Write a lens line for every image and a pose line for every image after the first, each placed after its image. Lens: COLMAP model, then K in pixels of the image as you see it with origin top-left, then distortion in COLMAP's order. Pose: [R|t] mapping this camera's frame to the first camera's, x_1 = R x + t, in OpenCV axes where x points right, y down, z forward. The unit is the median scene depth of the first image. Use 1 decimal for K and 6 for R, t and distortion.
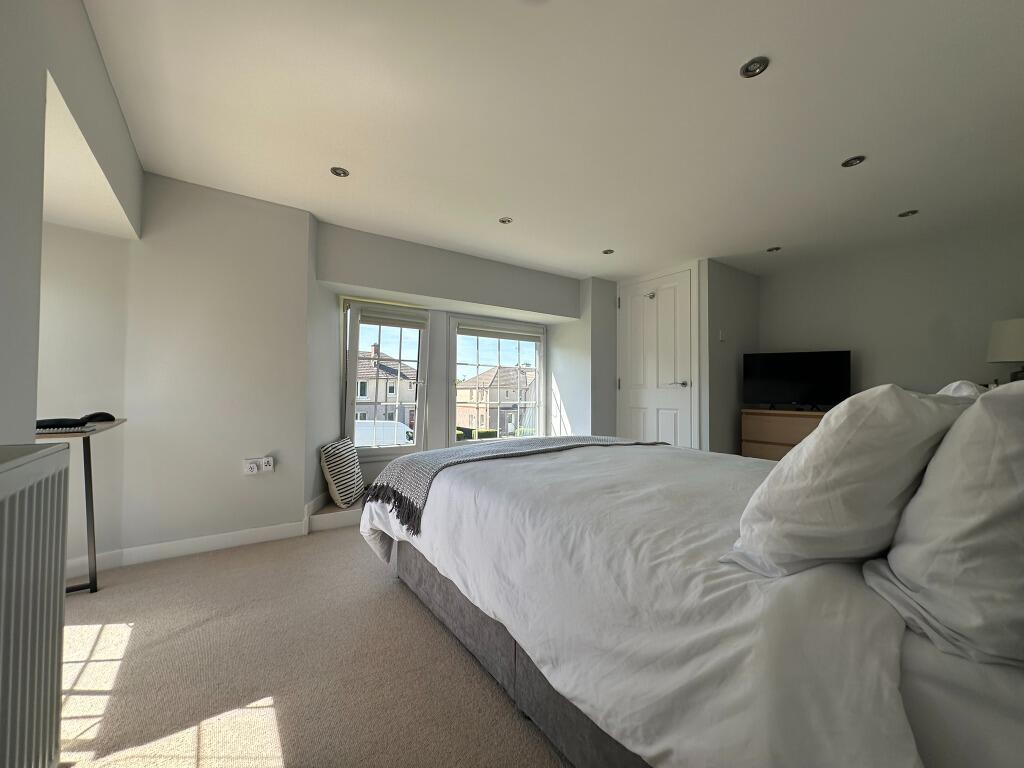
lens RADIAL K [[413.0, 0, 512.2], [0, 413.0, 379.6], [0, 0, 1]] dist [-0.003551, 0.000289]
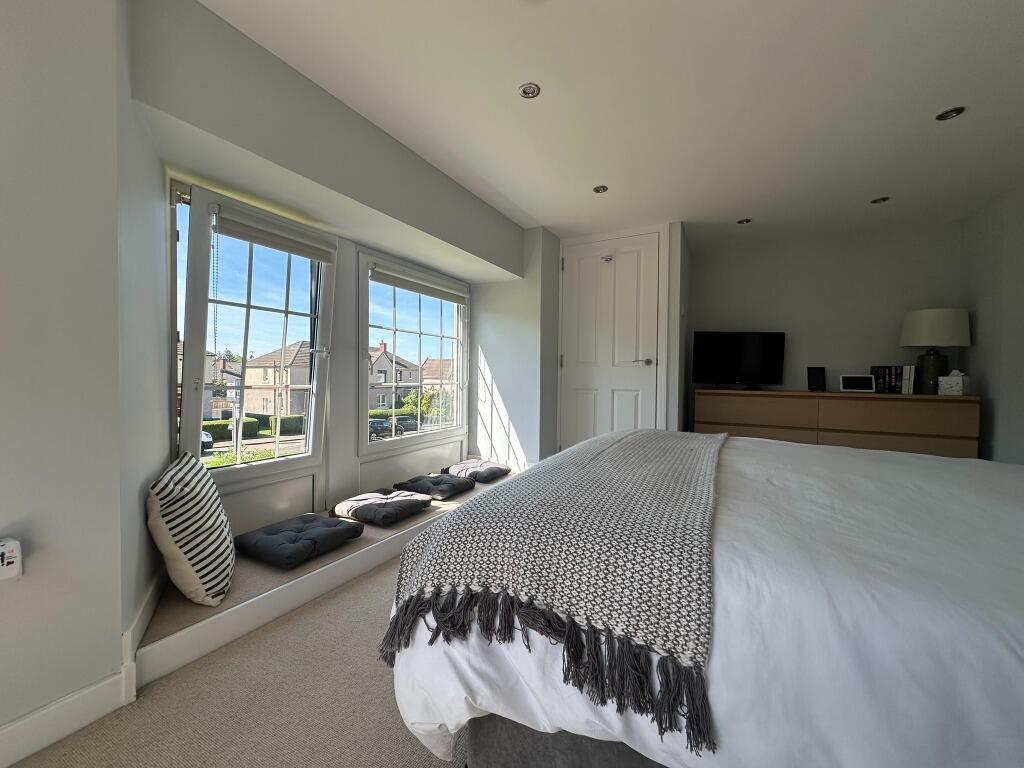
lens RADIAL K [[413.0, 0, 512.2], [0, 413.0, 379.6], [0, 0, 1]] dist [-0.003551, 0.000289]
pose [[0.896624, -0.001375, 0.442792, -0.233782], [-0.019636, 0.998888, 0.042863, 0.016089], [-0.442358, -0.047127, 0.895599, 0.325231]]
